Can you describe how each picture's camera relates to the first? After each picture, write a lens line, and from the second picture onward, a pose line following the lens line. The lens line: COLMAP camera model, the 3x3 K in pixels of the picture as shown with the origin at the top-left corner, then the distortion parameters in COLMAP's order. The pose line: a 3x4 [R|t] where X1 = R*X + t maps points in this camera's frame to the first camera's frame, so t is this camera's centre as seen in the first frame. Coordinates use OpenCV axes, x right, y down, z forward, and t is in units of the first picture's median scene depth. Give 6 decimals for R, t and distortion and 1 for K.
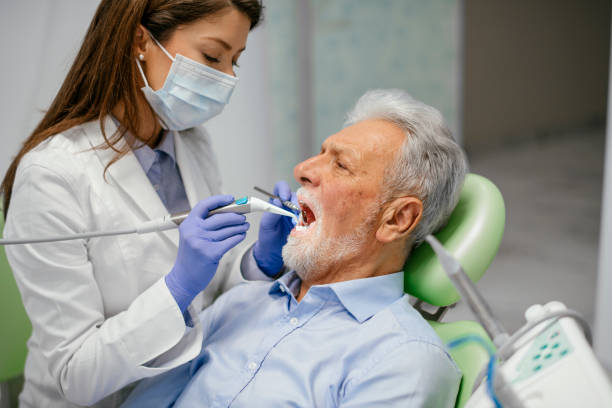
lens RADIAL K [[1221.4, 0, 306.0], [0, 1221.4, 204.0], [0, 0, 1]] dist [-0.279568, 0.347562]
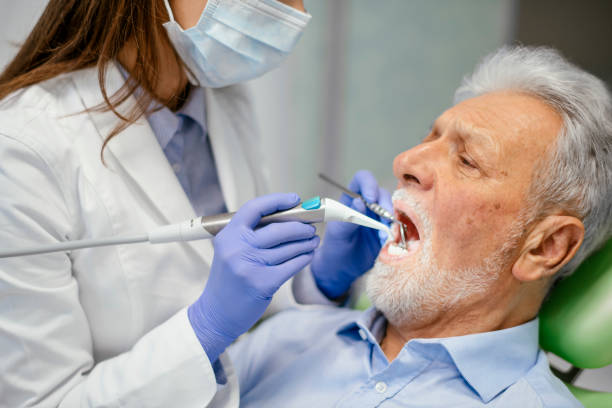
lens RADIAL K [[1221.4, 0, 306.0], [0, 1221.4, 204.0], [0, 0, 1]] dist [-0.279568, 0.347562]
pose [[0.998227, 0.048298, 0.034787, -0.077530], [-0.050948, 0.995507, 0.079814, -0.054843], [-0.030776, -0.081445, 0.996203, 0.338546]]
